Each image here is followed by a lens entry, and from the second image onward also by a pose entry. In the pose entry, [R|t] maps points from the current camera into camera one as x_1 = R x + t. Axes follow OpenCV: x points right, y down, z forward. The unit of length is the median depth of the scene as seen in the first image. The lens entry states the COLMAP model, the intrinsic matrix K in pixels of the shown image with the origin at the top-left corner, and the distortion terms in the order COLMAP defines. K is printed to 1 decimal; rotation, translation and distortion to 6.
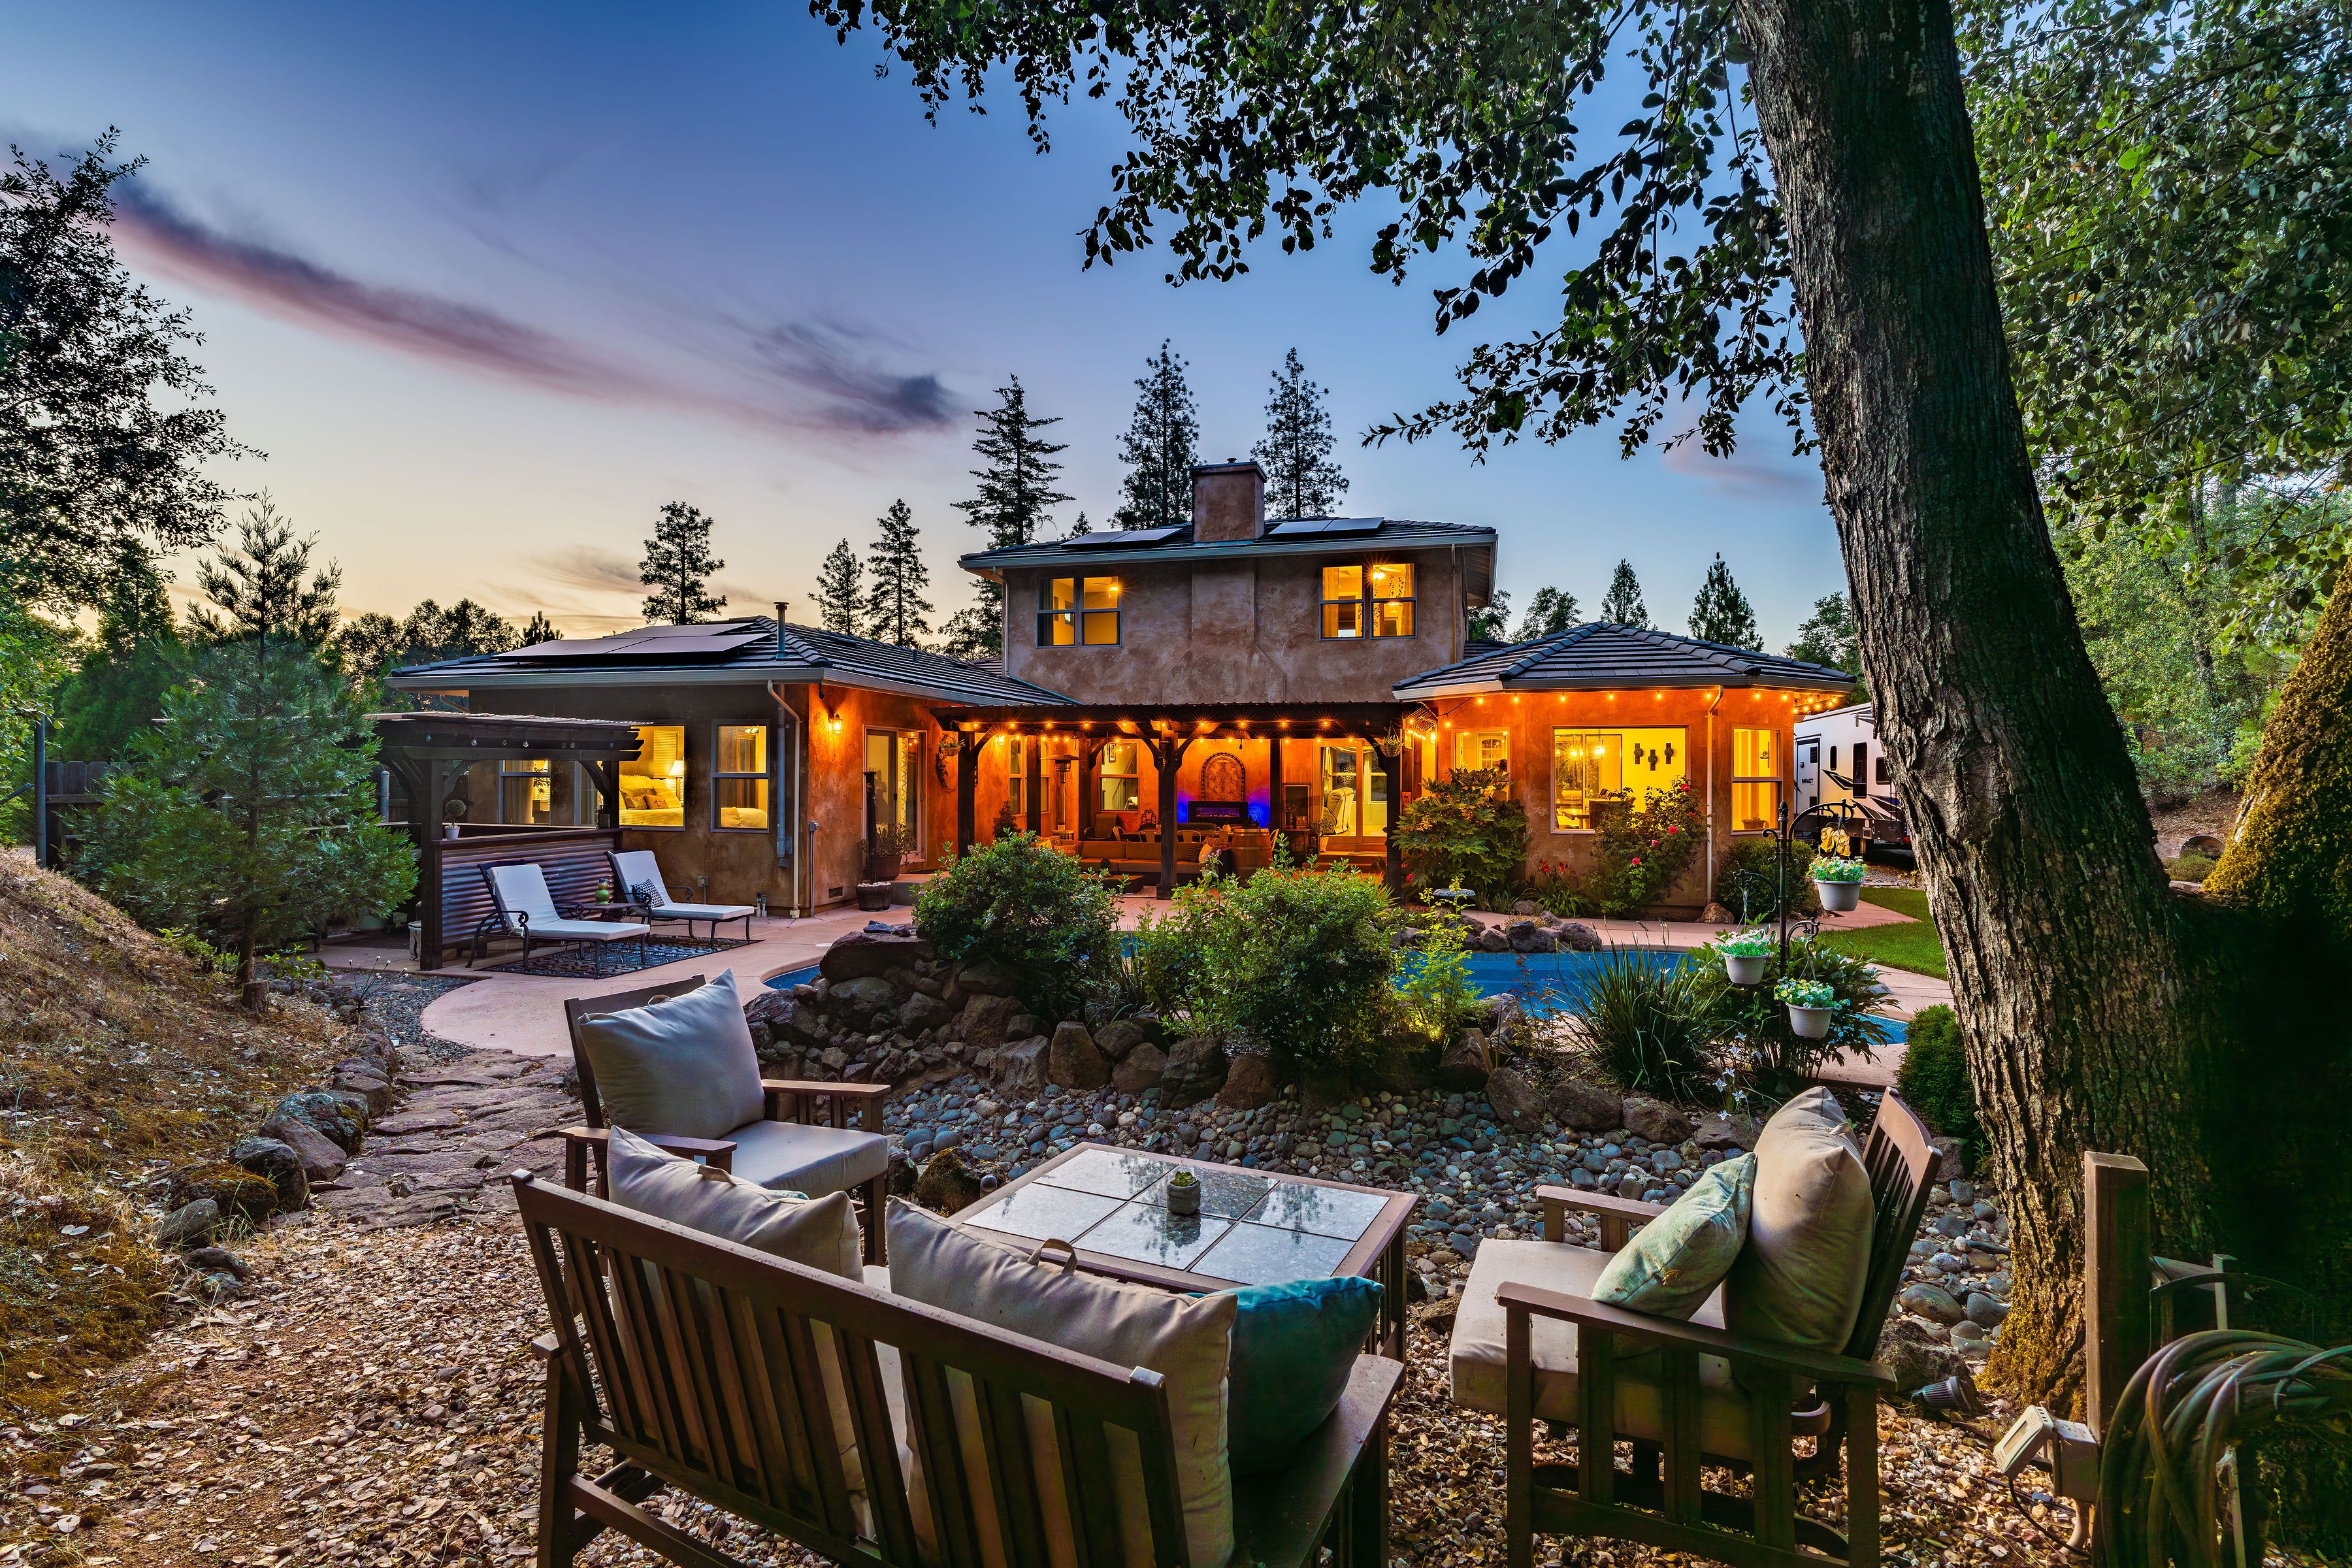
lens RADIAL K [[1108.6, 0, 1177.3], [0, 1108.6, 756.0], [0, 0, 1]] dist [-0.000061, -0.000011]
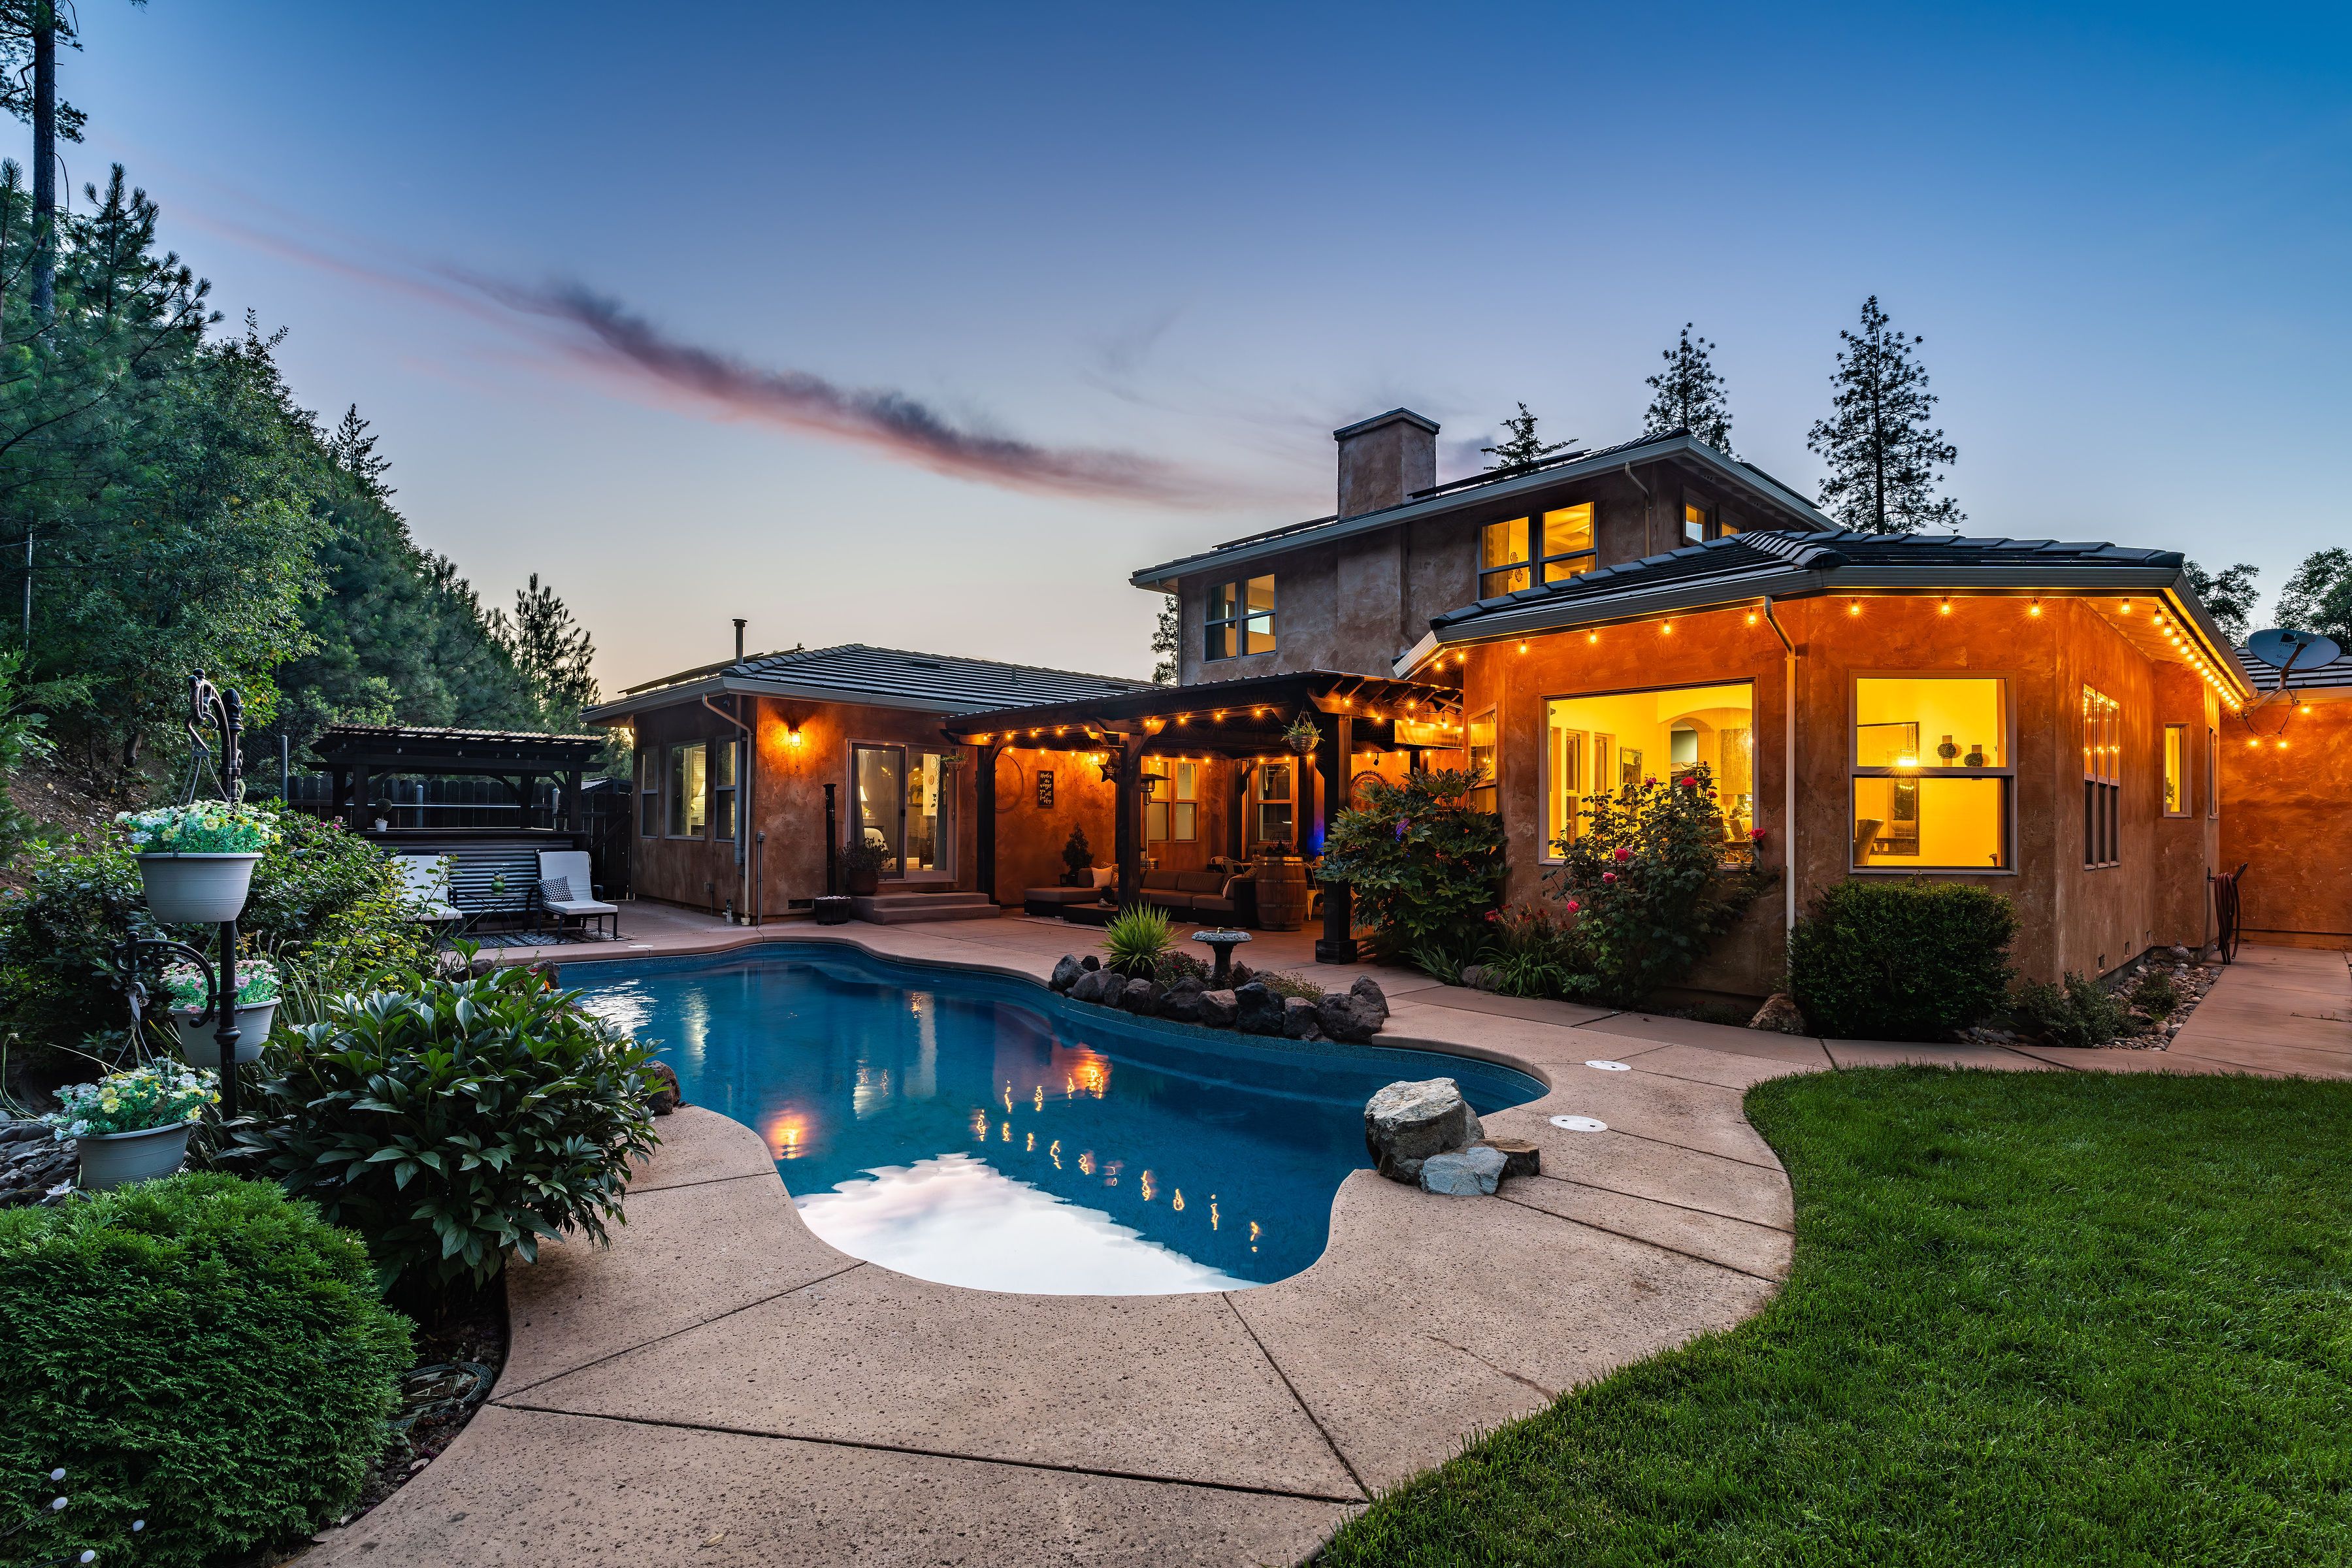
lens RADIAL K [[1063.5, 0, 1172.4], [0, 1063.5, 806.4], [0, 0, 1]] dist [-0.001050, -0.000109]
pose [[0.834996, -0.003119, -0.550247, 0.105896], [-0.001211, 0.999971, -0.007506, 0.008746], [0.550255, 0.006933, 0.834968, 0.080316]]
